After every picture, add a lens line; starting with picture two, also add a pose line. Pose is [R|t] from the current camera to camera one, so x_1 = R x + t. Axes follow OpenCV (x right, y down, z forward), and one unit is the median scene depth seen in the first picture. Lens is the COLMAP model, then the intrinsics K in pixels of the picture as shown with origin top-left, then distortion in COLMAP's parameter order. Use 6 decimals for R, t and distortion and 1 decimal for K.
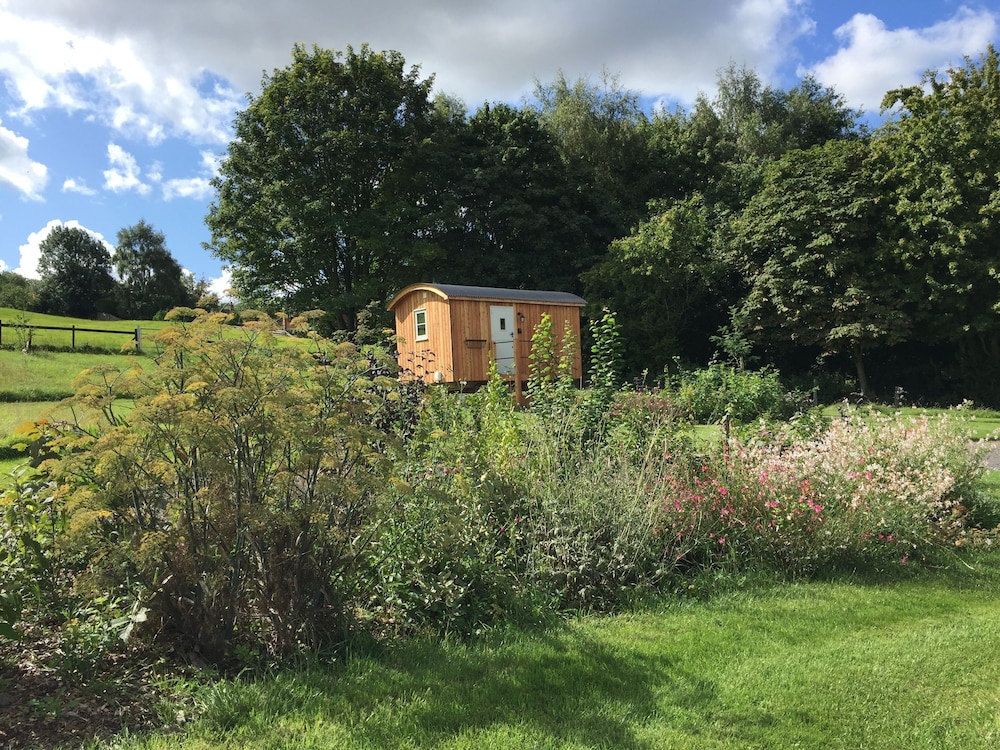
lens RADIAL K [[851.8, 0, 500.0], [0, 851.8, 375.0], [0, 0, 1]] dist [0.029745, -0.000048]
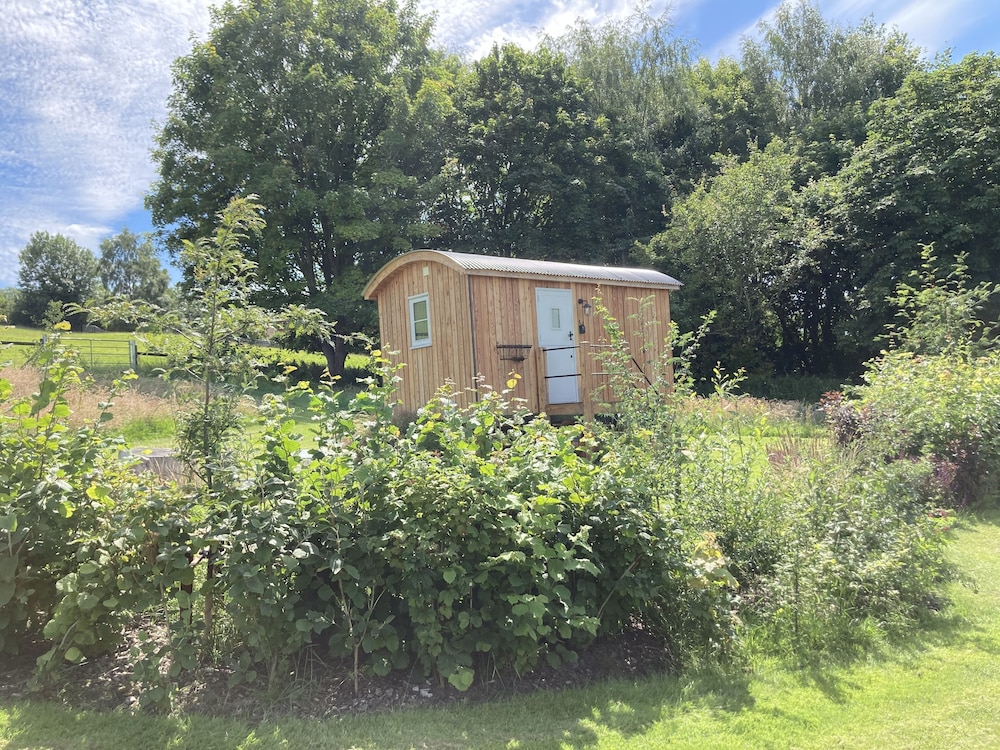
lens RADIAL K [[851.8, 0, 500.0], [0, 851.8, 375.0], [0, 0, 1]] dist [0.029745, -0.000048]
pose [[0.999783, -0.020795, 0.000806, -0.034121], [0.020801, 0.999752, -0.008014, -0.014024], [-0.000639, 0.008029, 0.999968, 0.359922]]
